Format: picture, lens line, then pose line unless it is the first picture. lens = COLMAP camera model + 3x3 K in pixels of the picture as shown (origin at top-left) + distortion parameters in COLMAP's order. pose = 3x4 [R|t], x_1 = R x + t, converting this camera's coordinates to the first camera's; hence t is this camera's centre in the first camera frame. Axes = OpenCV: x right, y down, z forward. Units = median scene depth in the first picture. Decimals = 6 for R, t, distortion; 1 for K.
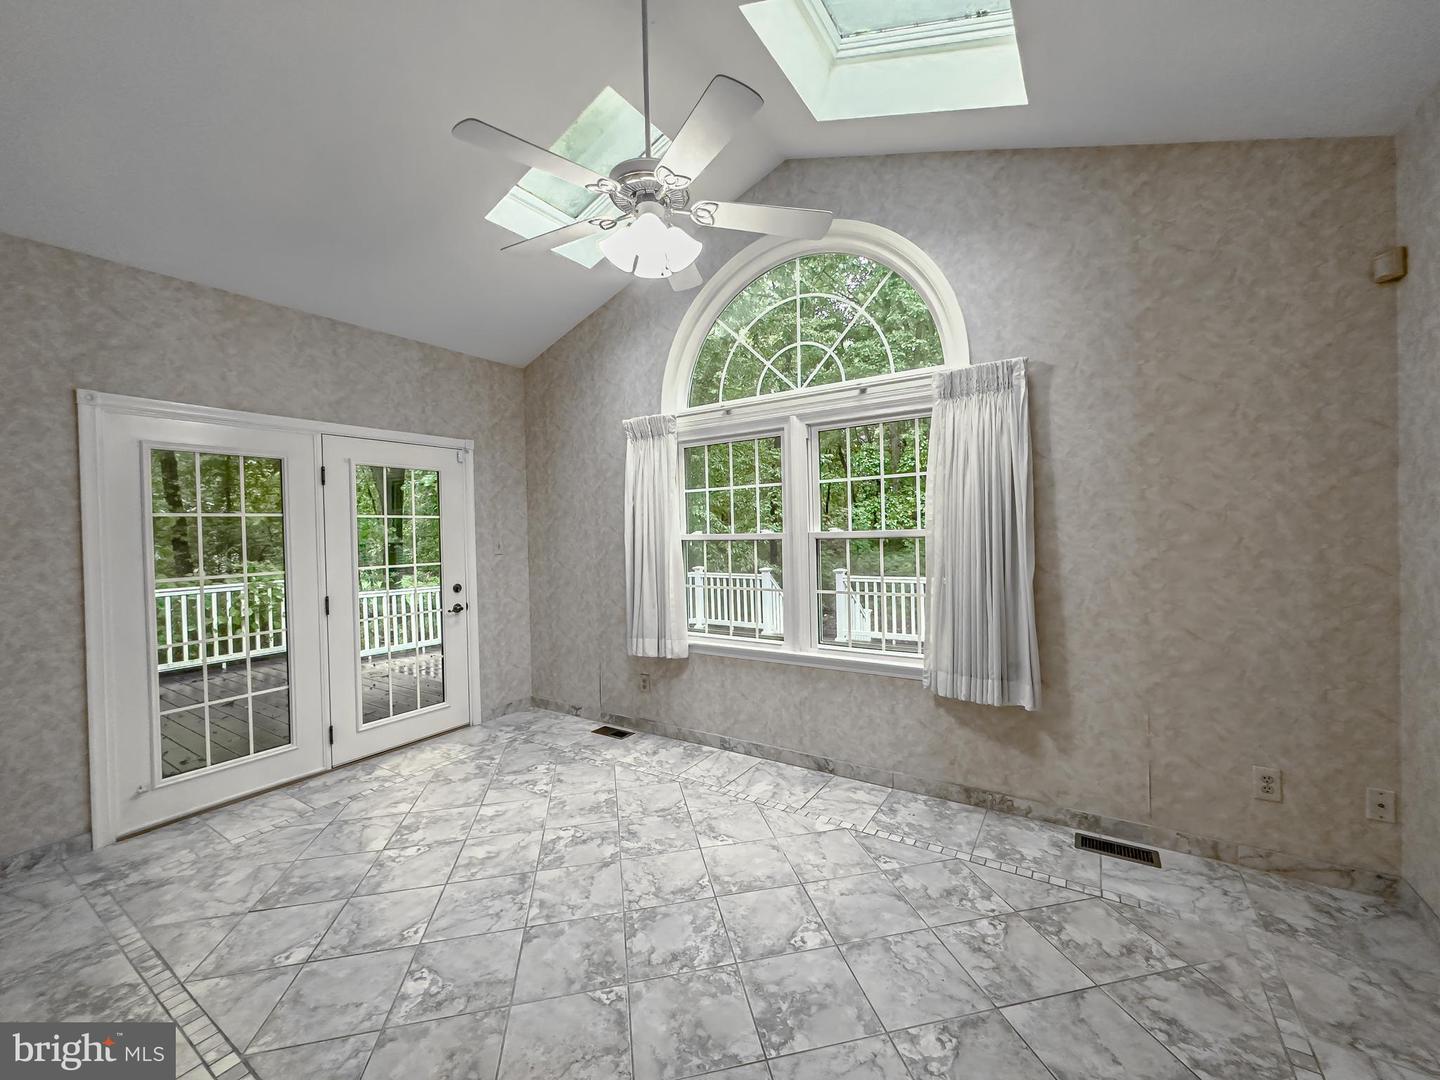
lens RADIAL K [[575.8, 0, 722.9], [0, 575.8, 536.1], [0, 0, 1]] dist [-0.002483, 0.000248]
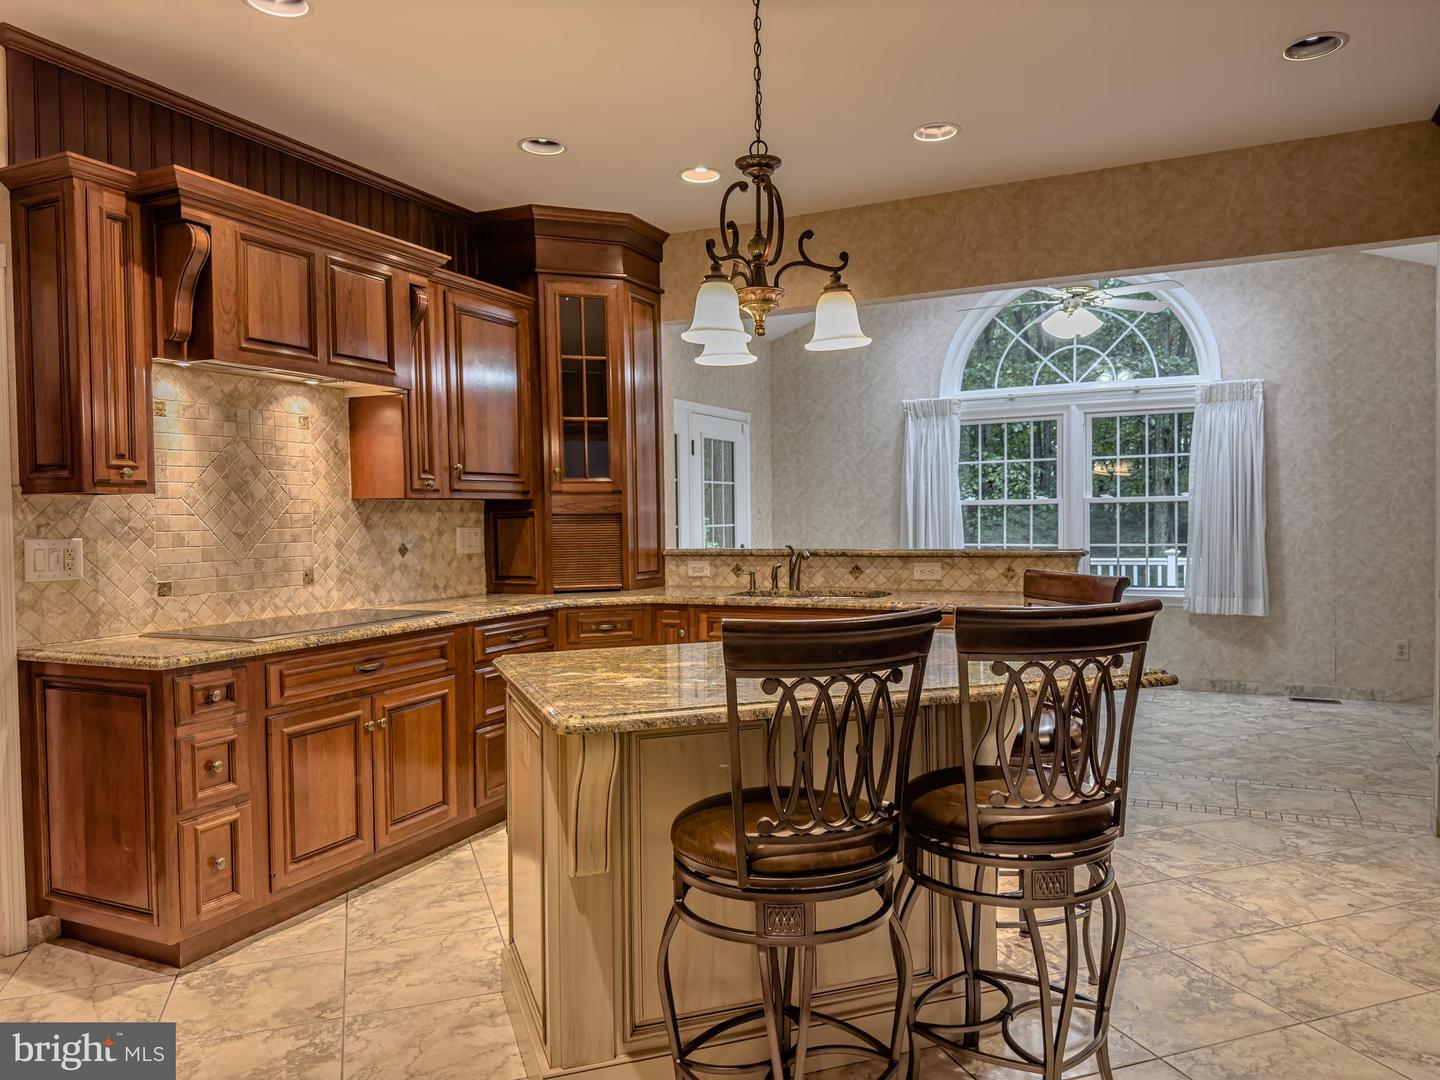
lens RADIAL K [[1005.5, 0, 717.4], [0, 1005.5, 550.8], [0, 0, 1]] dist [0.001823, -0.017378]
pose [[0.993266, 0.002740, 0.115826, -1.143772], [-0.005471, 0.999714, 0.023267, 0.076364], [-0.115729, -0.023744, 0.992997, -1.387940]]
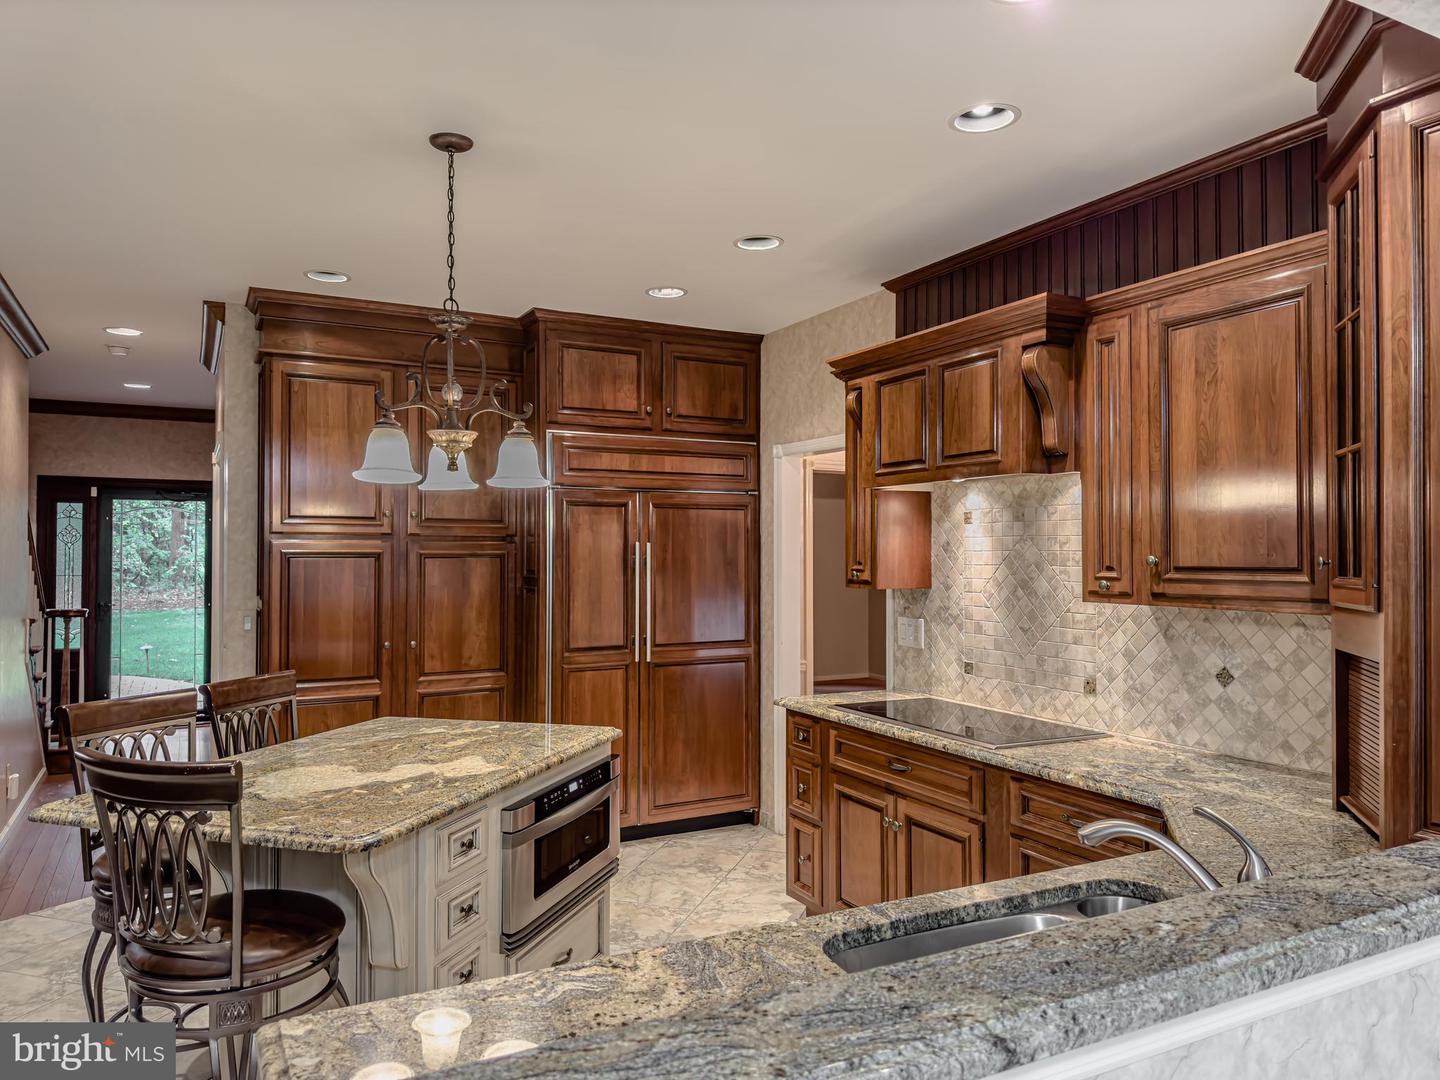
lens RADIAL K [[1005.5, 0, 723.2], [0, 1005.5, 532.4], [0, 0, 1]] dist [0.001823, -0.017378]
pose [[-0.506830, 0.001652, -0.862044, 1.802094], [-0.001407, 0.999995, 0.002744, -0.316929], [0.862045, 0.002604, -0.506826, 4.166716]]
